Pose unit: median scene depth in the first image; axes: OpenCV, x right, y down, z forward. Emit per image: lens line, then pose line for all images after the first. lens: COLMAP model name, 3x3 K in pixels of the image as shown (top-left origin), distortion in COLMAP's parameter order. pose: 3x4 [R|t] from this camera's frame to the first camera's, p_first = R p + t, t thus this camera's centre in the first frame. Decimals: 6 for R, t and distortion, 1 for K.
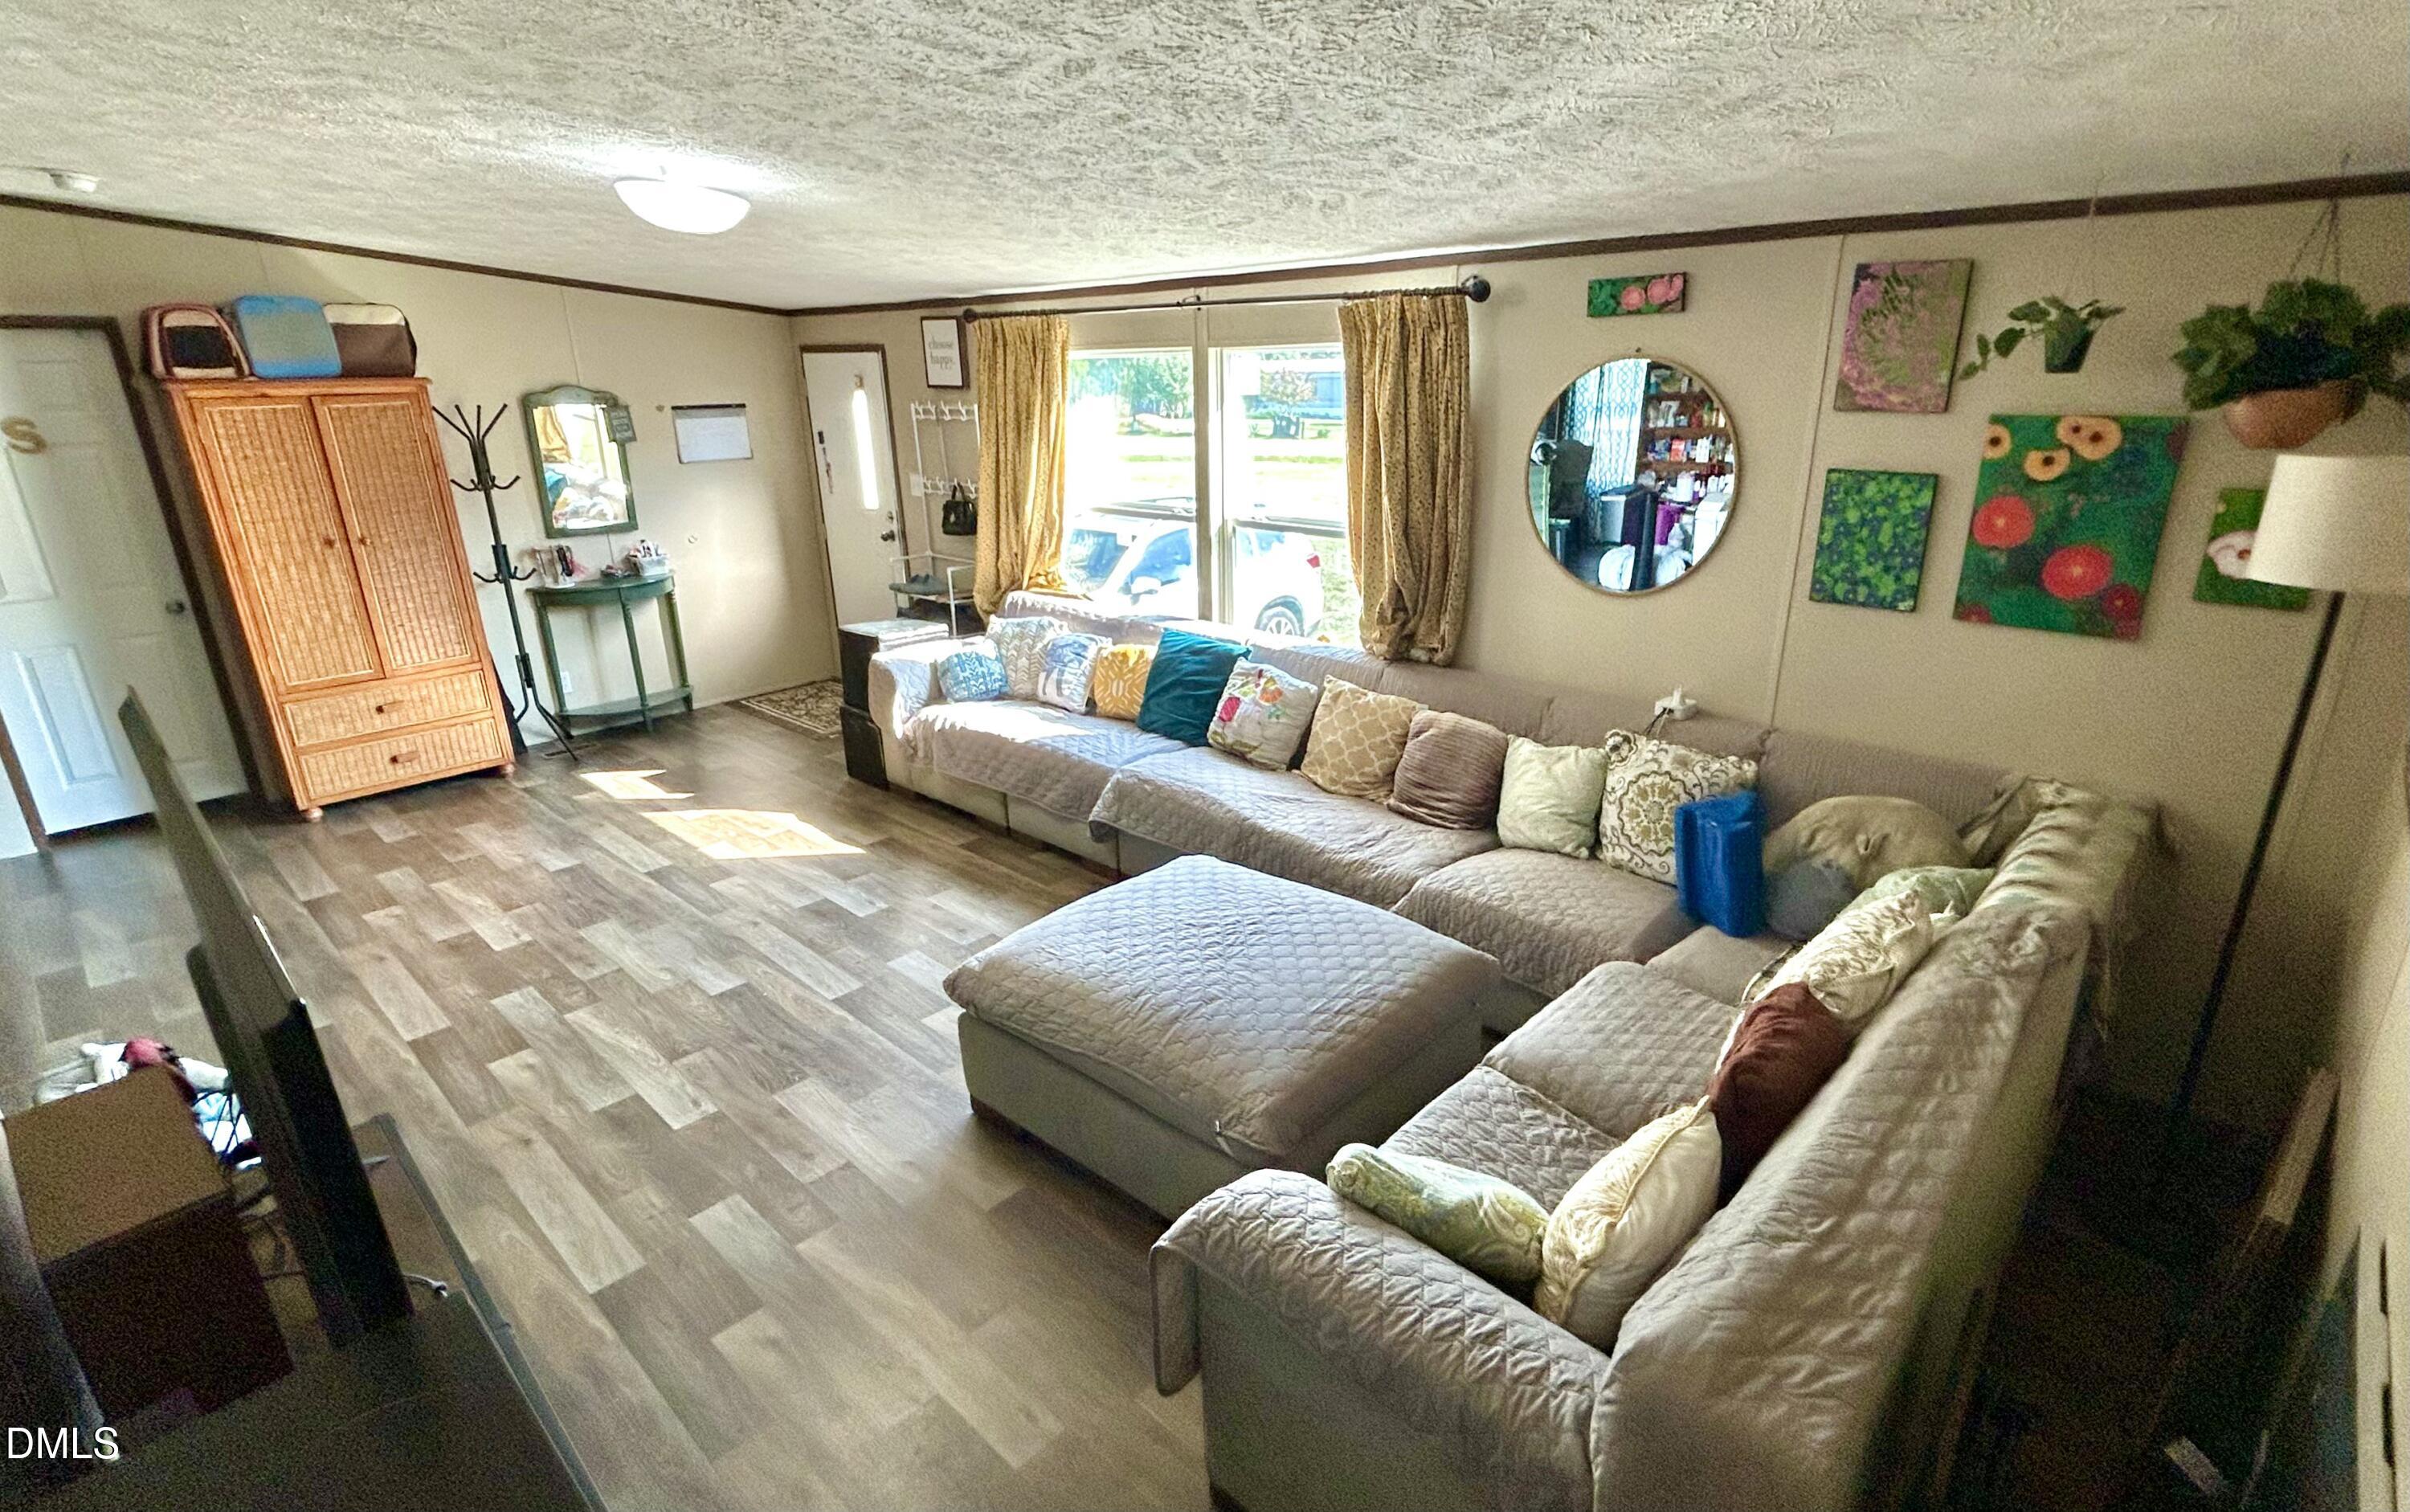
lens RADIAL K [[1170.9, 0, 1207.3], [0, 1170.9, 807.8], [0, 0, 1]] dist [0.000561, 0.001257]
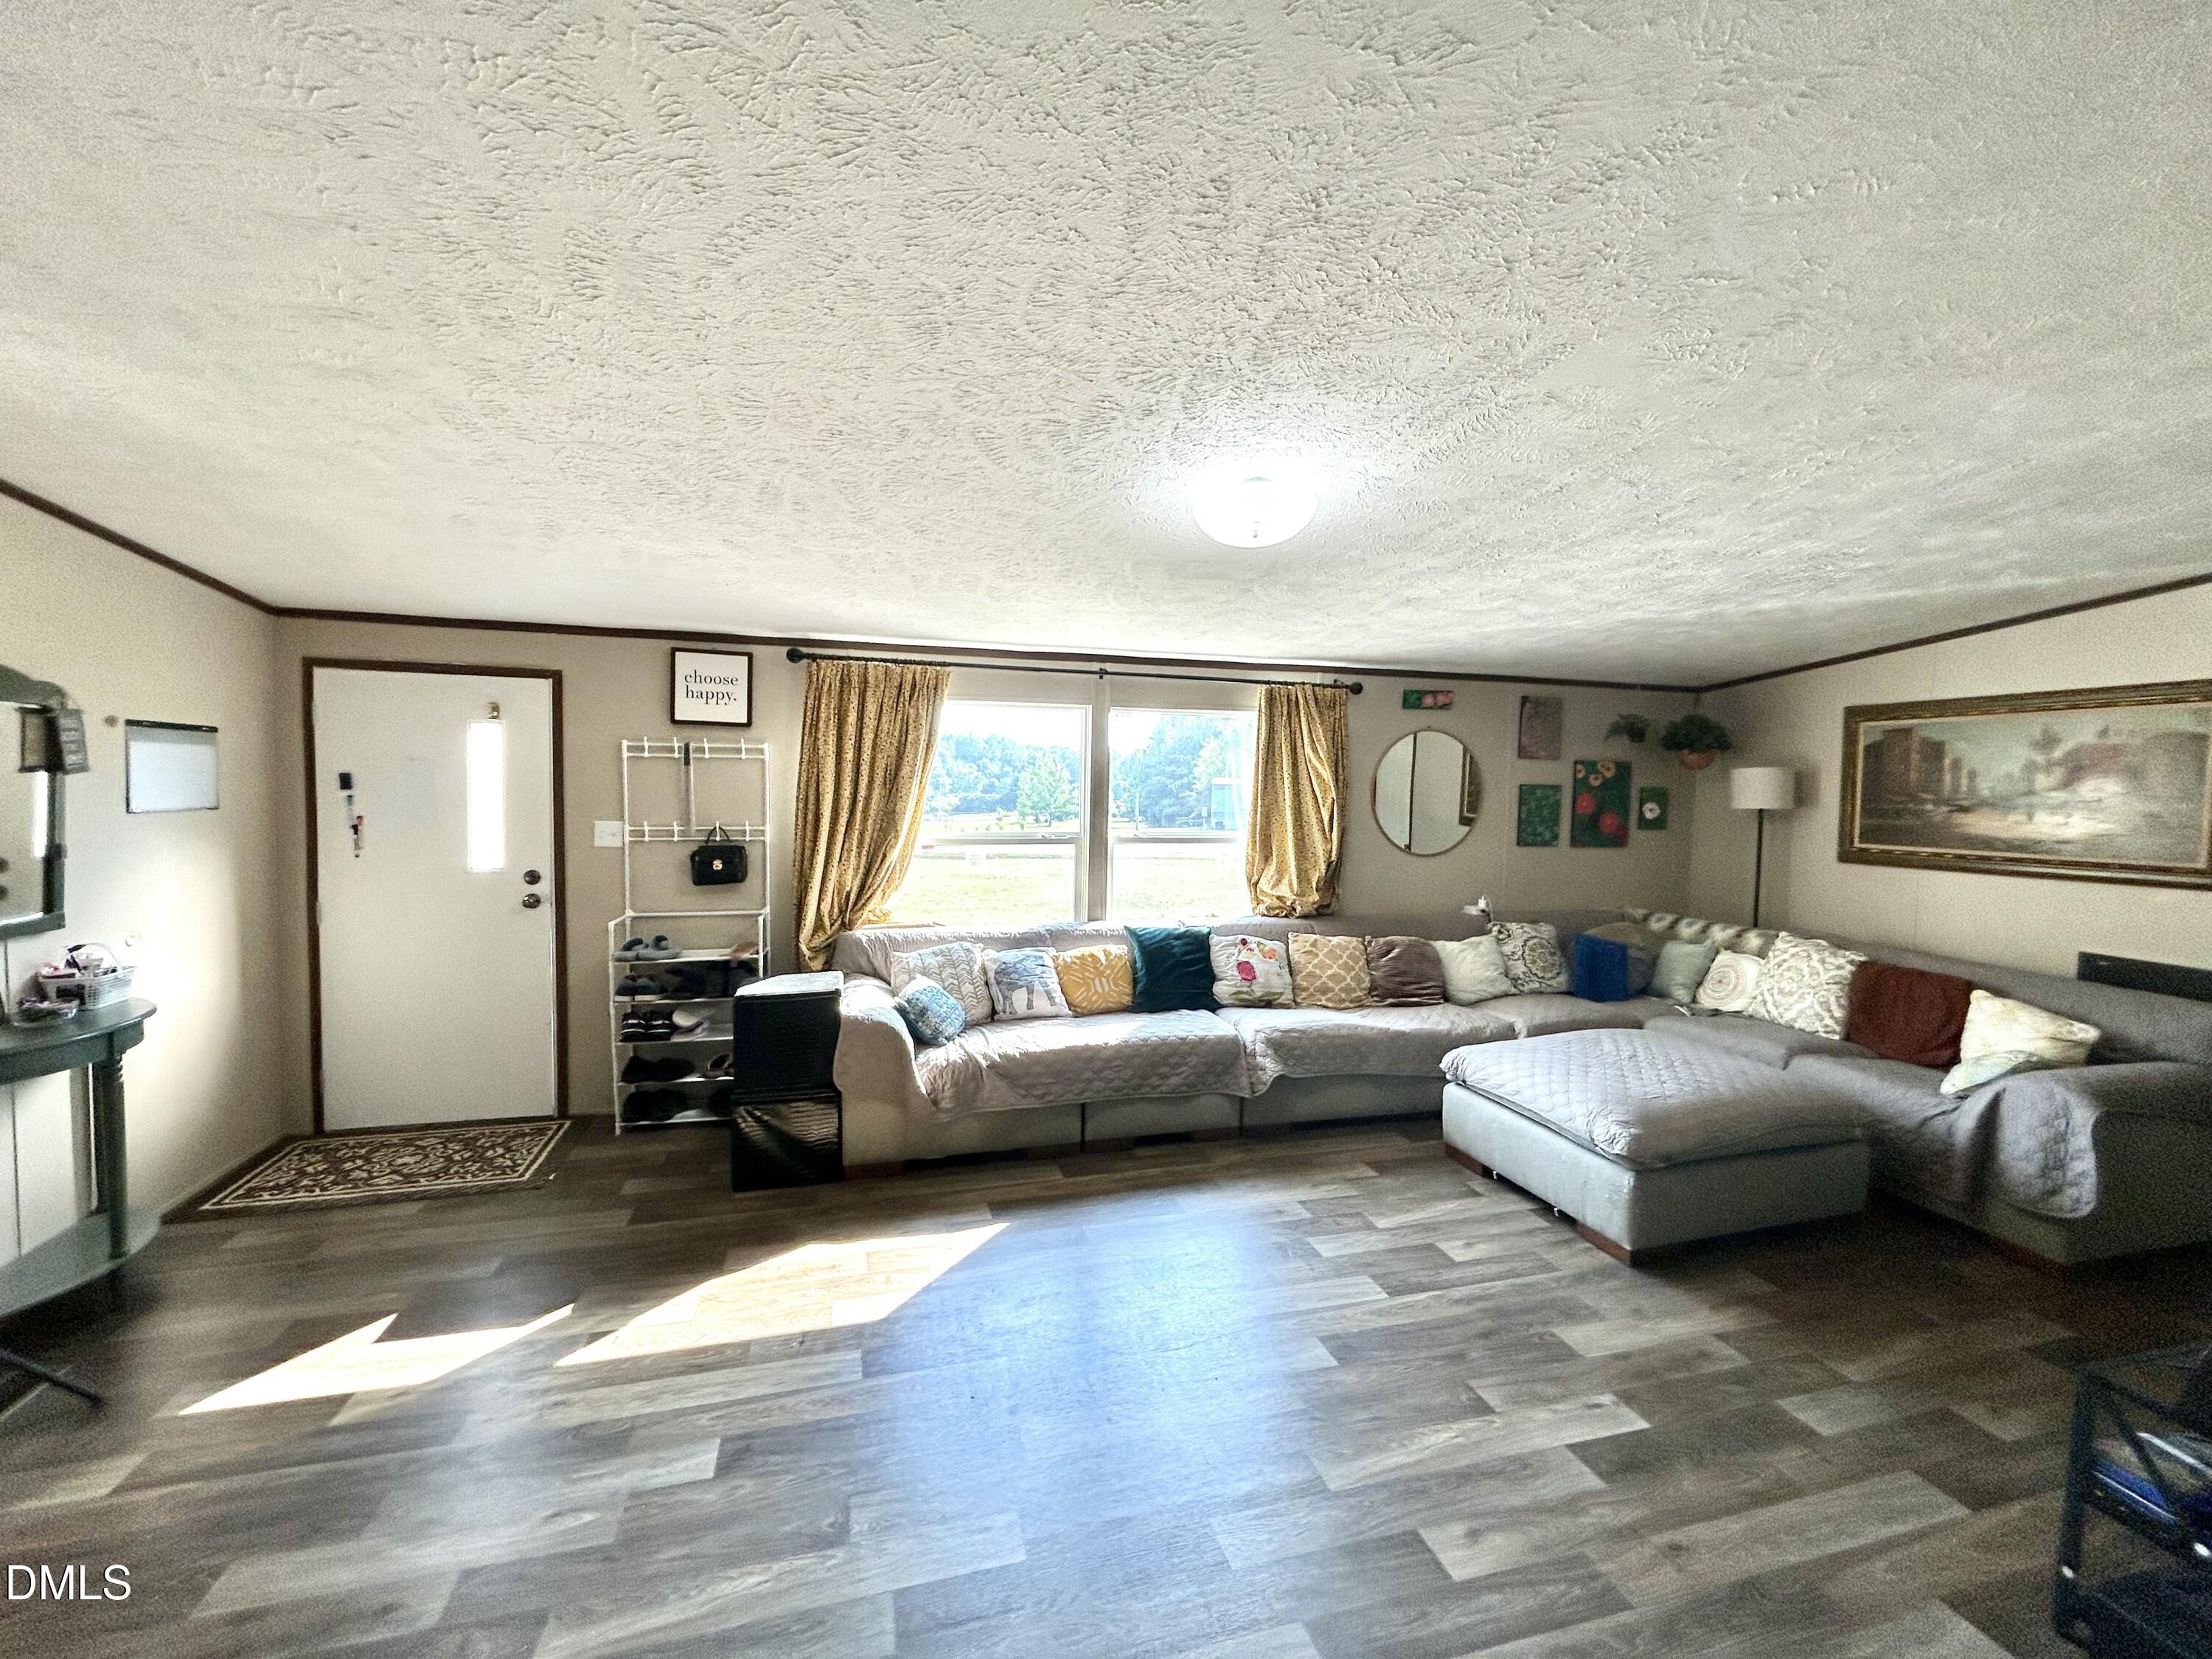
lens RADIAL K [[893.8, 0, 1062.9], [0, 893.8, 853.3], [0, 0, 1]] dist [-0.001231, 0.000394]
pose [[0.518787, -0.038202, 0.854050, -1.202175], [0.278526, 0.952048, -0.126603, -0.182869], [-0.808259, 0.303555, 0.504550, 0.830497]]
